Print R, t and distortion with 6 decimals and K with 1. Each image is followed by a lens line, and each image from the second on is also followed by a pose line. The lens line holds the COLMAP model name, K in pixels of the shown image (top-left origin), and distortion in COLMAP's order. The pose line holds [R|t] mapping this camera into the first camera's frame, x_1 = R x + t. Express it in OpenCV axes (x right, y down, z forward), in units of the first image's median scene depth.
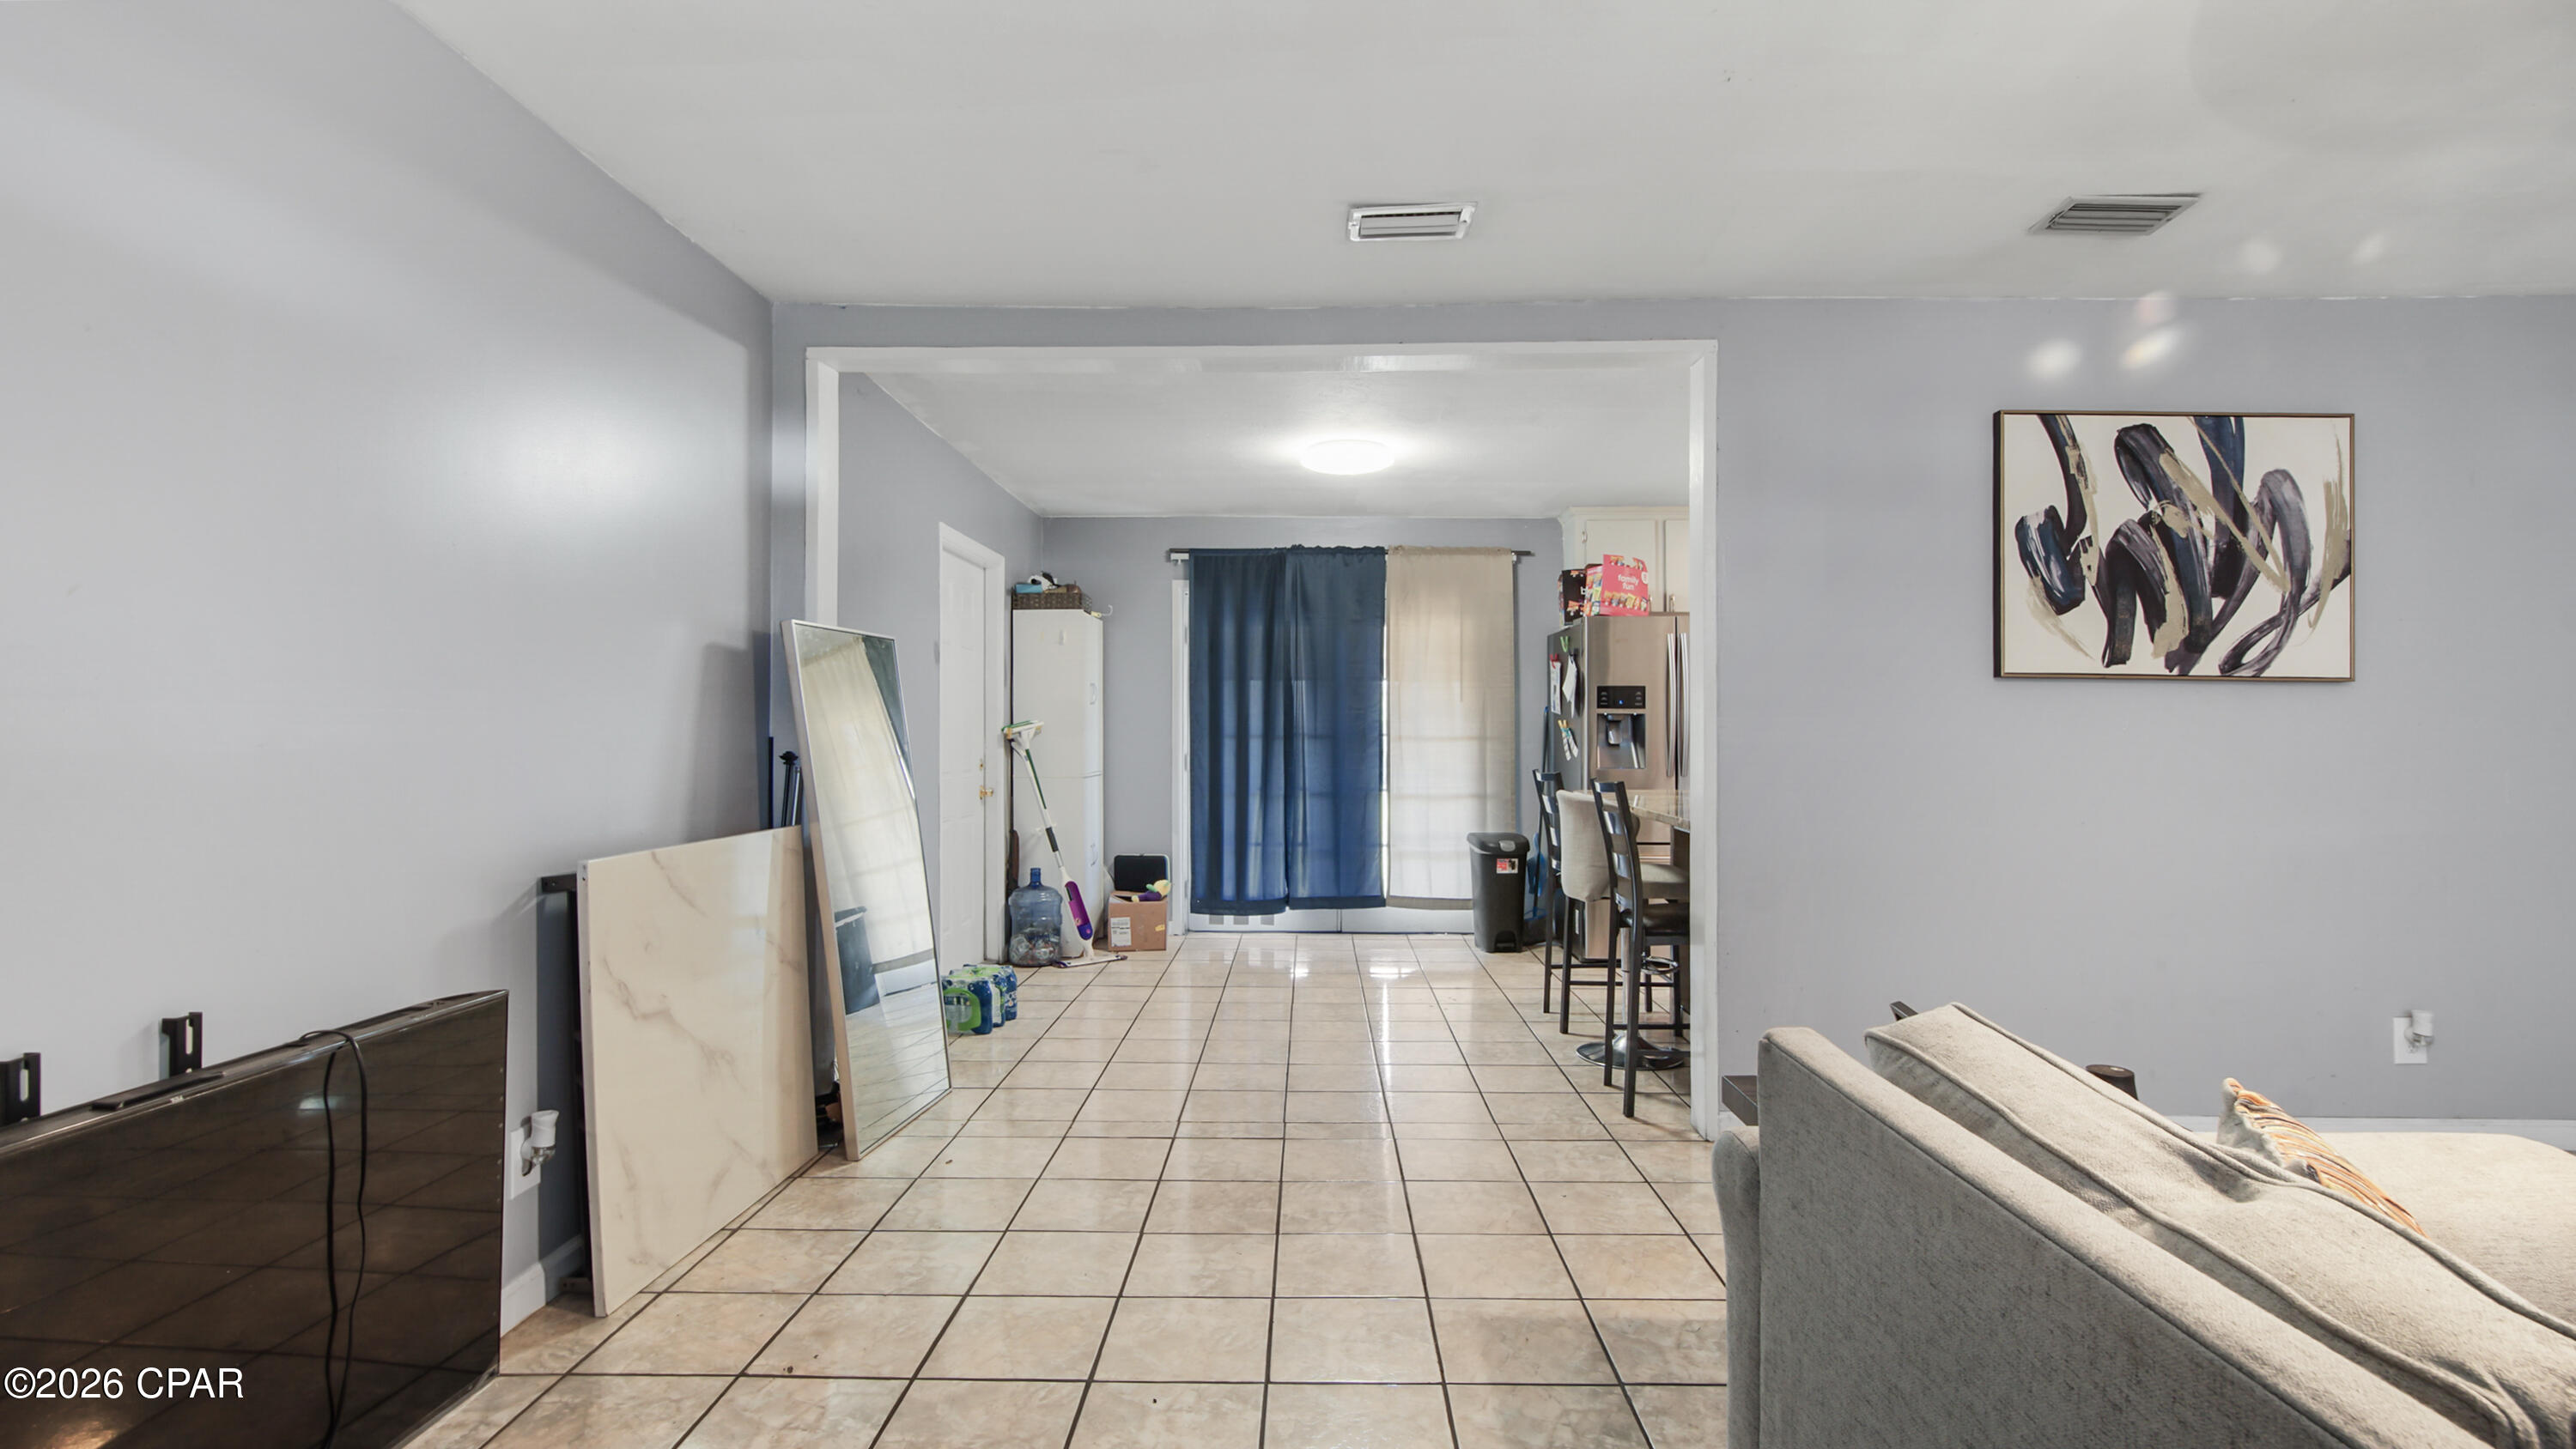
lens RADIAL K [[1165.0, 0, 1287.6], [0, 1165.0, 718.5], [0, 0, 1]] dist [-0.001630, 0.001764]
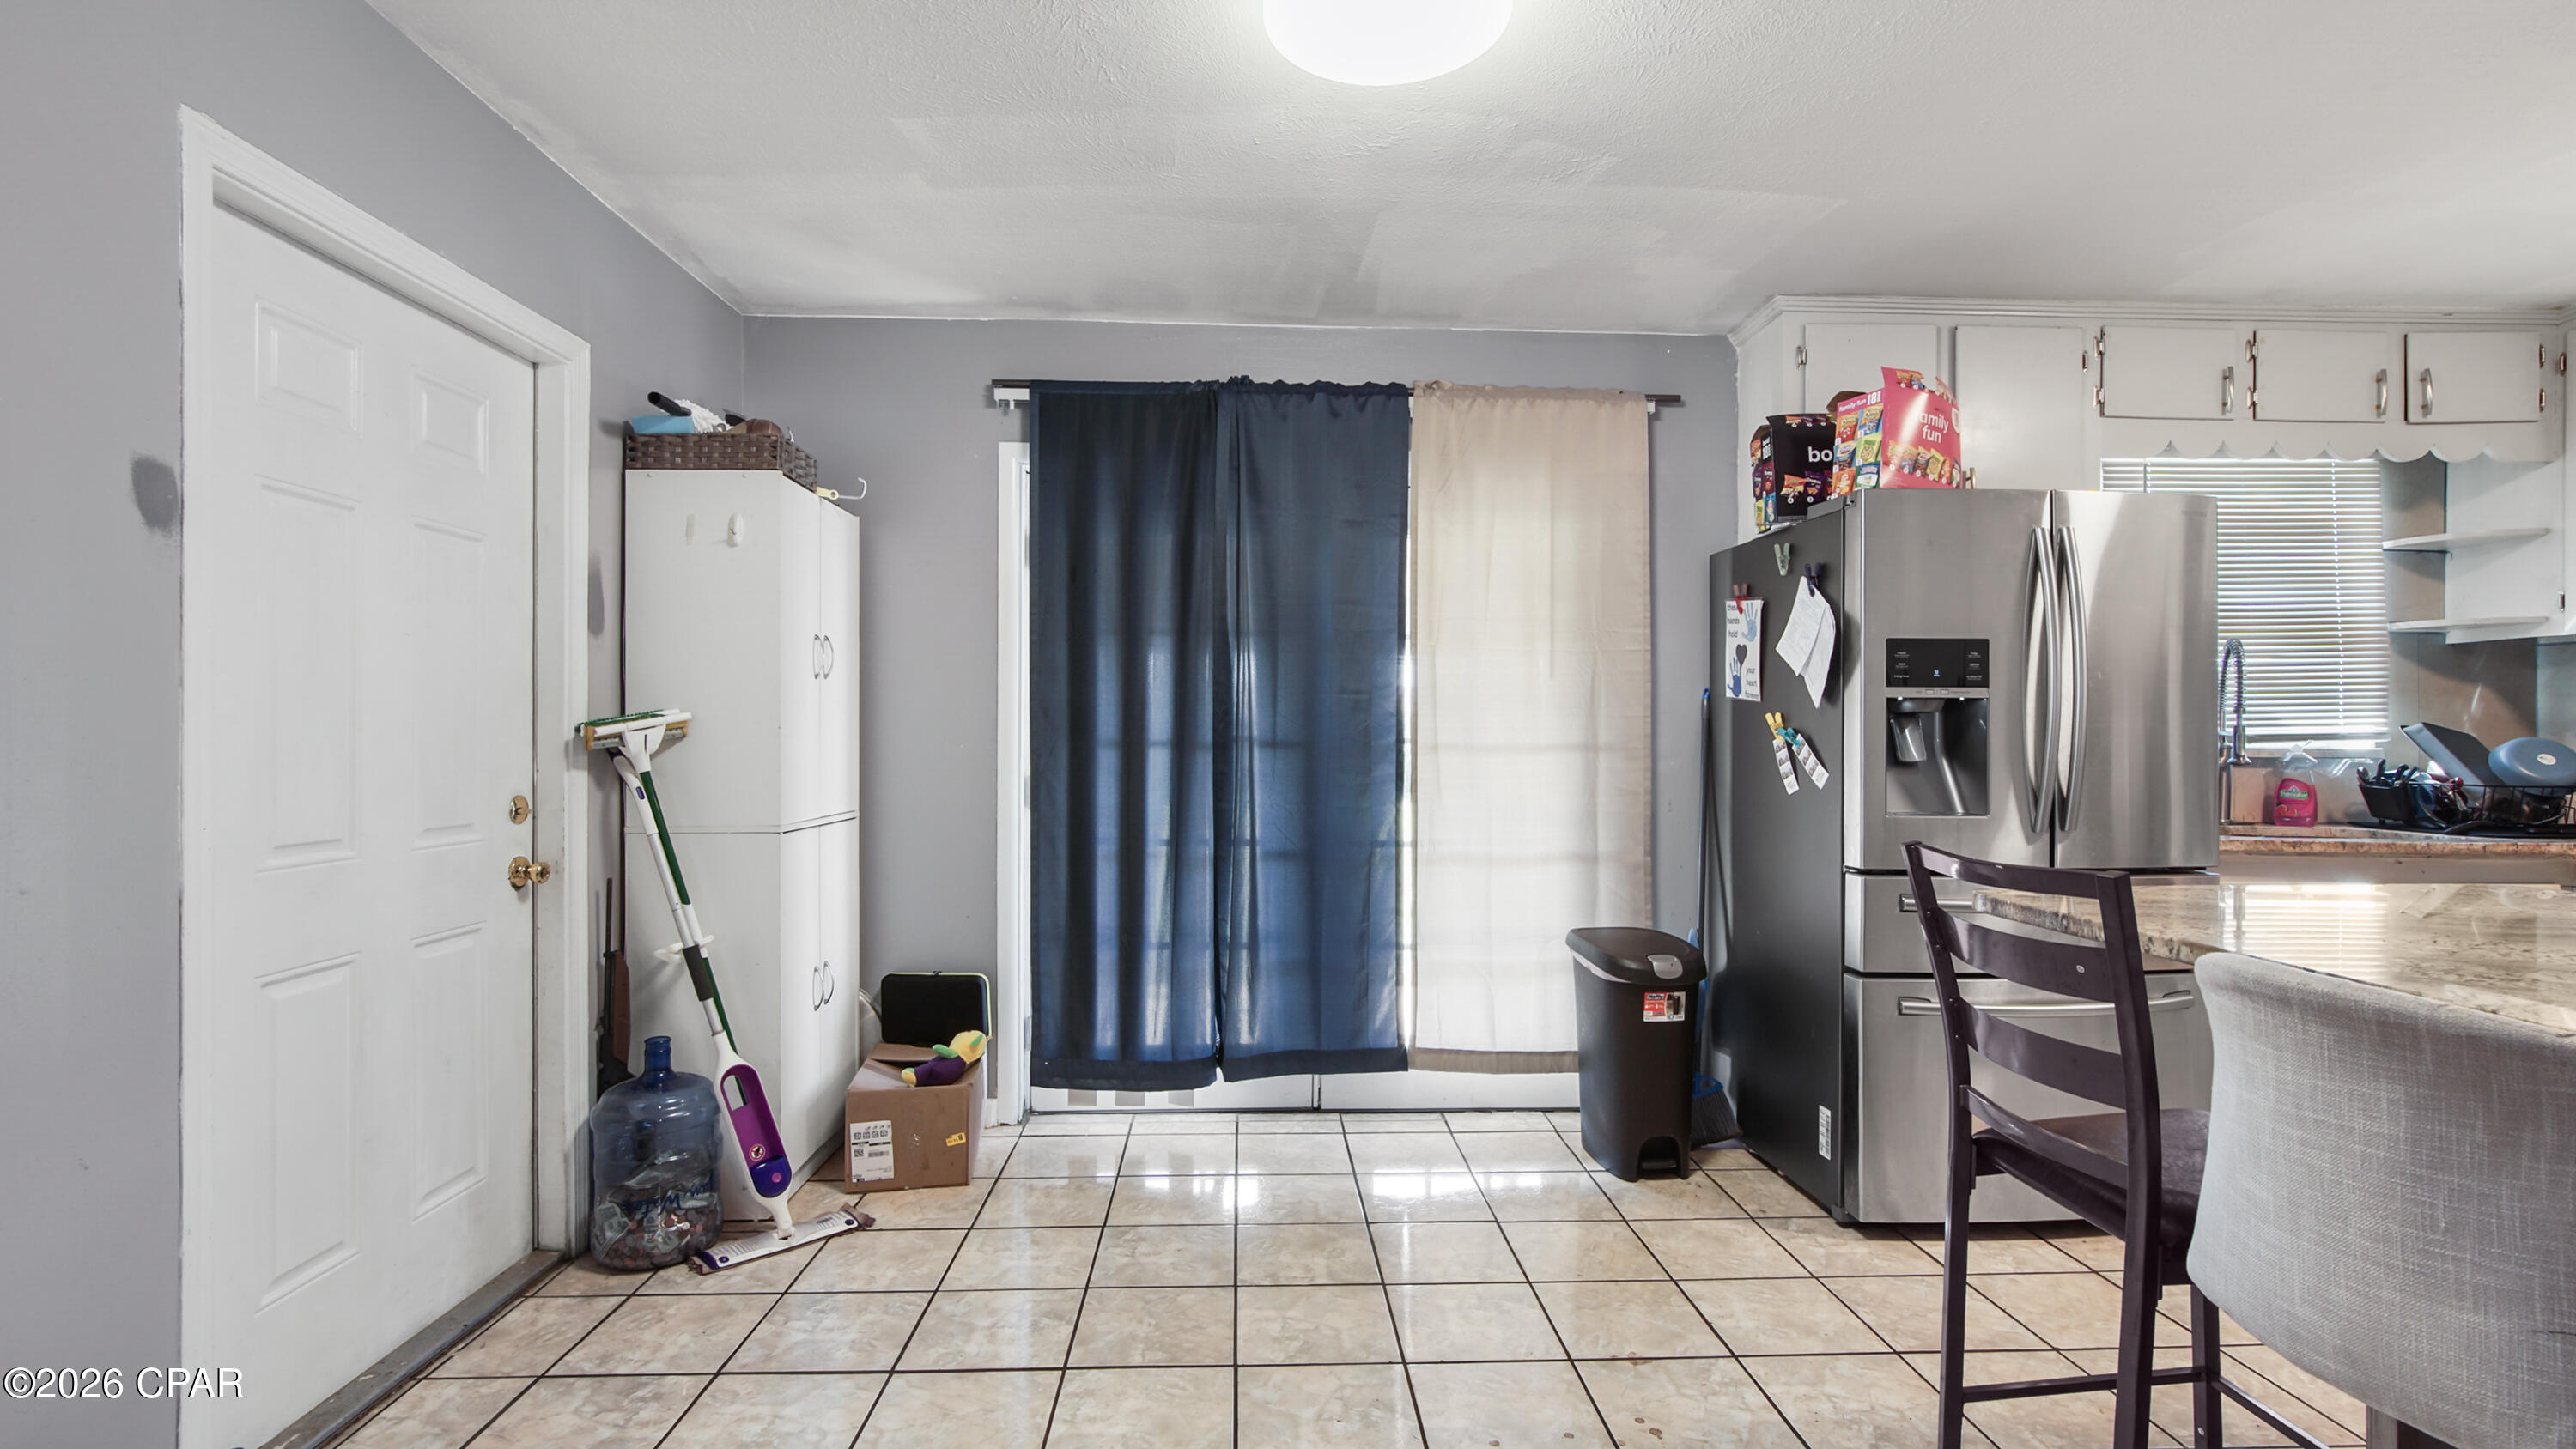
lens RADIAL K [[1165.0, 0, 1297.9], [0, 1165.0, 733.4], [0, 0, 1]] dist [-0.001630, 0.001764]
pose [[0.997203, 0.002629, 0.074689, -0.004386], [-0.003387, 0.999944, 0.010020, 0.005432], [-0.074659, -0.010245, 0.997157, 0.483818]]
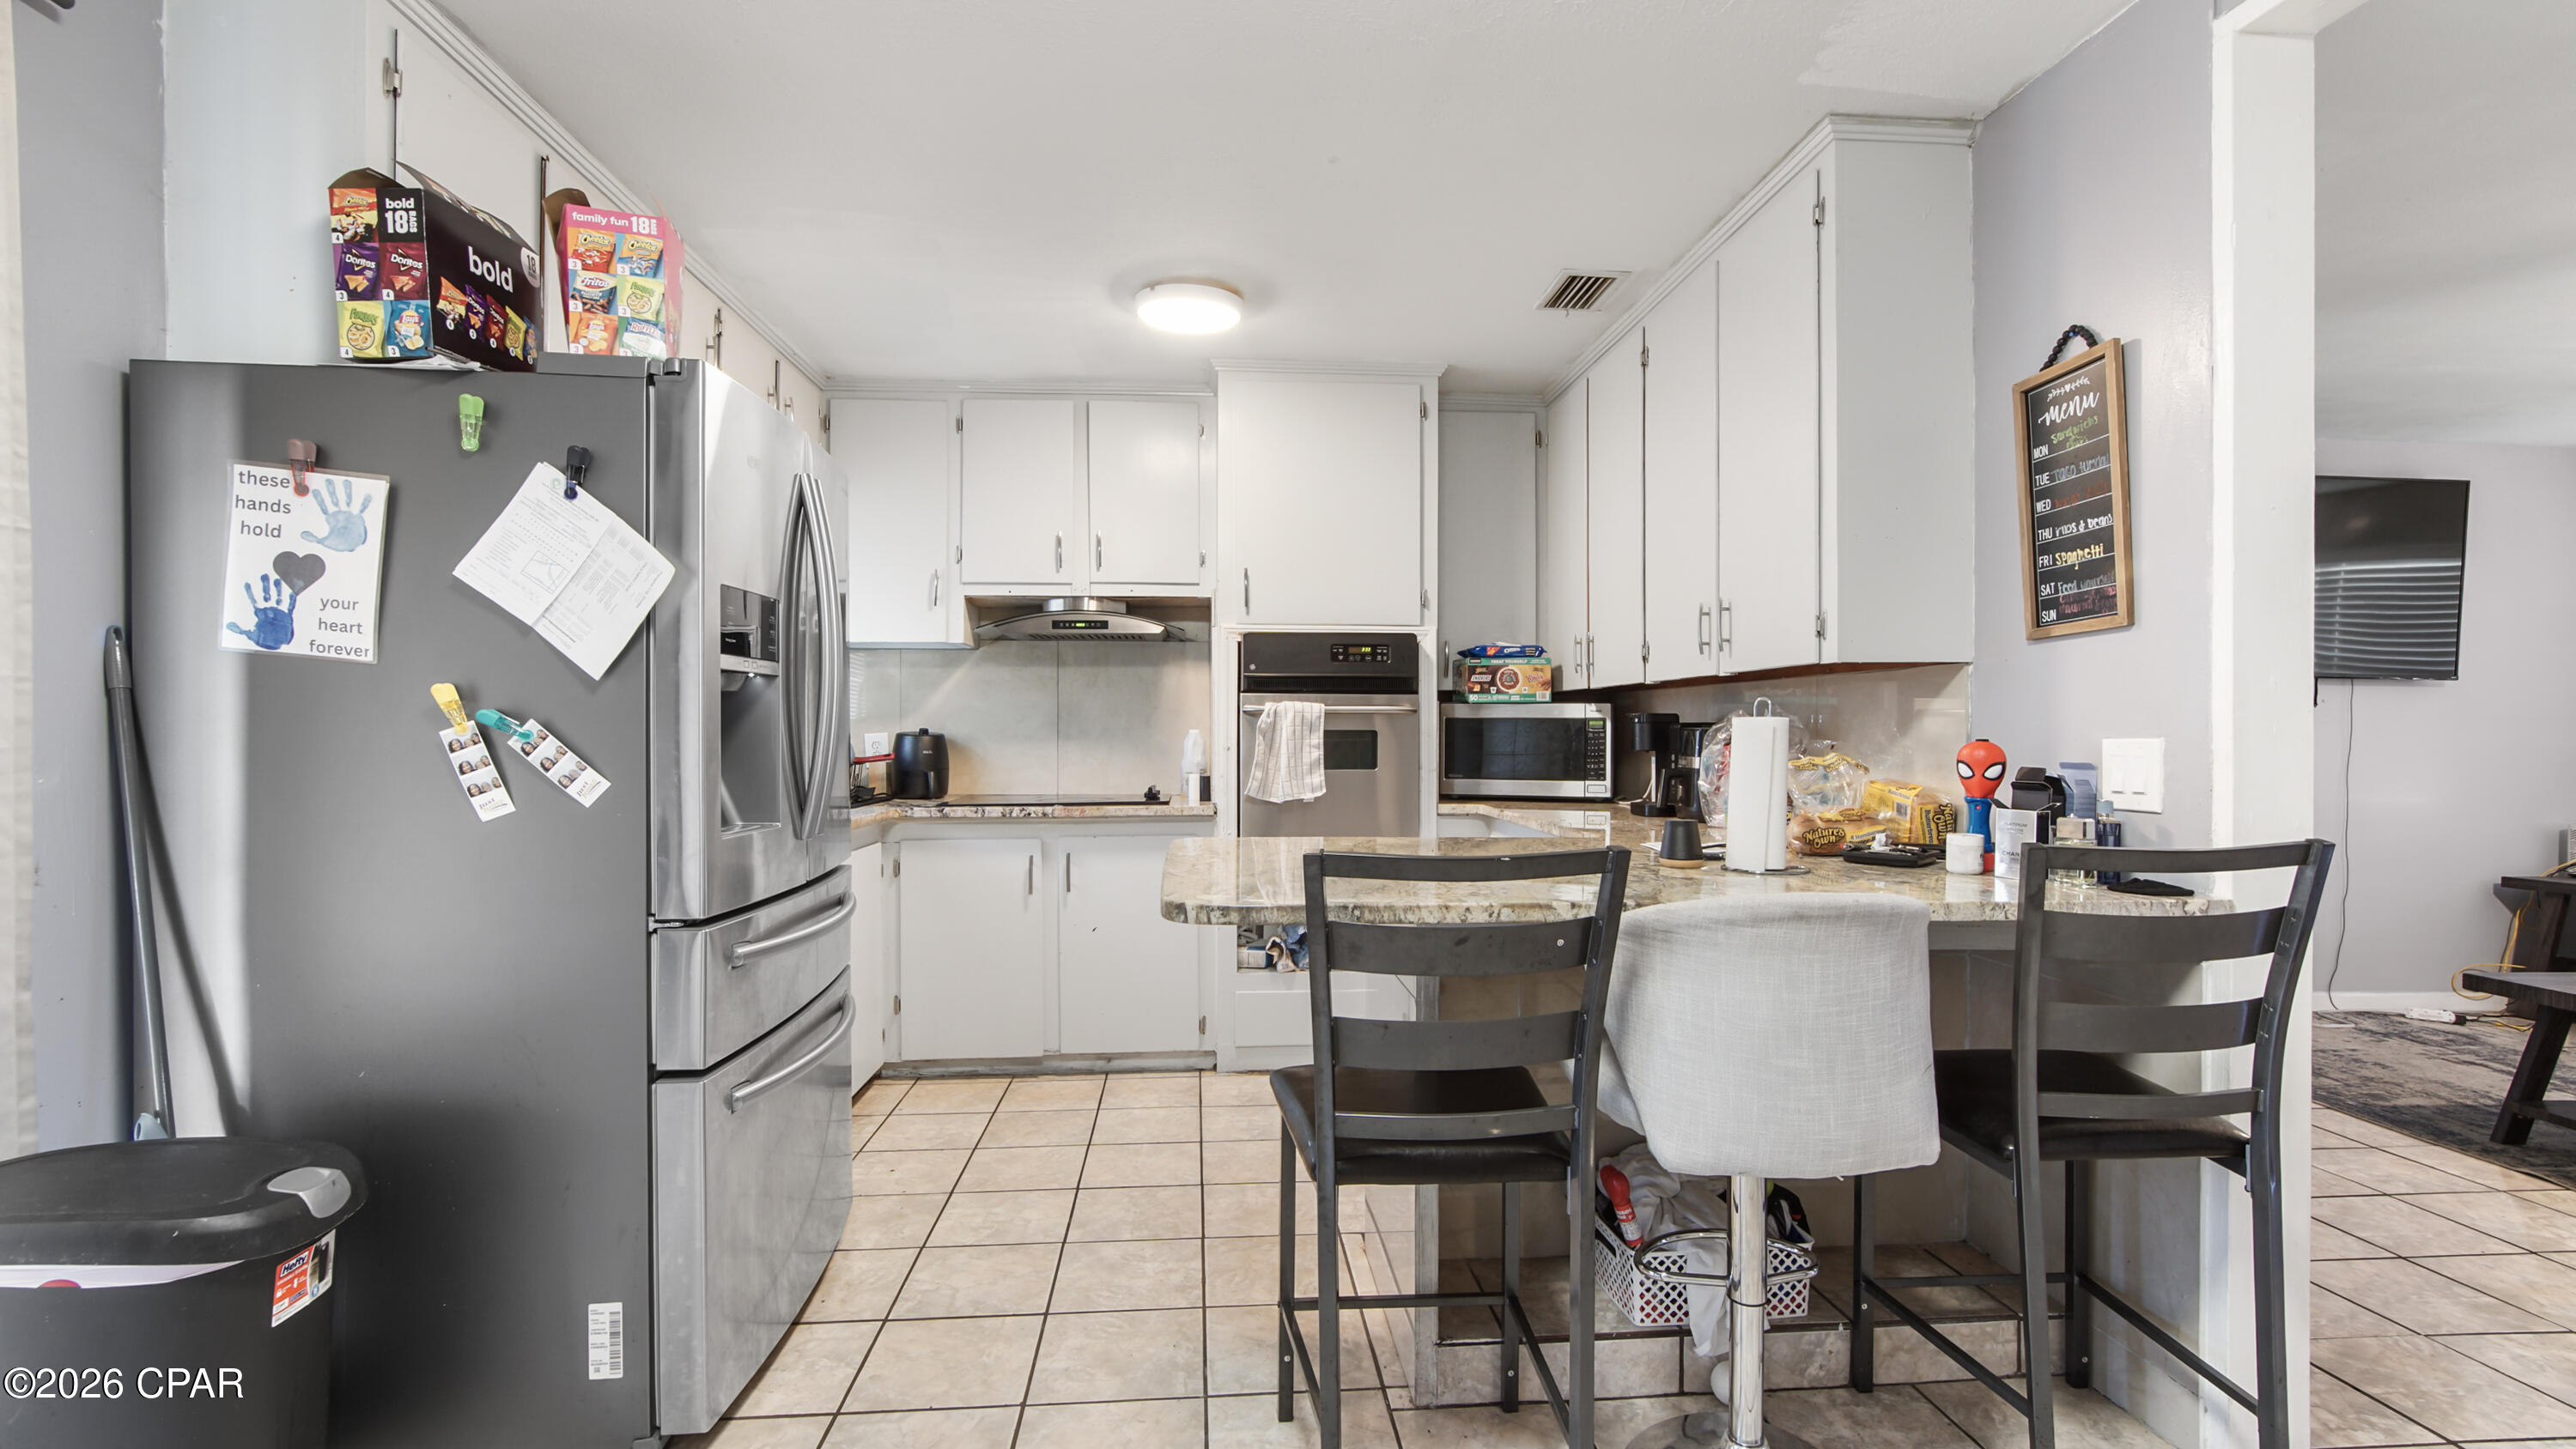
lens RADIAL K [[1165.0, 0, 1270.9], [0, 1165.0, 732.2], [0, 0, 1]] dist [-0.001630, 0.001764]
pose [[-0.097267, -0.004855, 0.995246, -0.067228], [-0.013137, 0.999907, 0.003594, 0.009103], [-0.995172, -0.012725, -0.097322, 0.769800]]
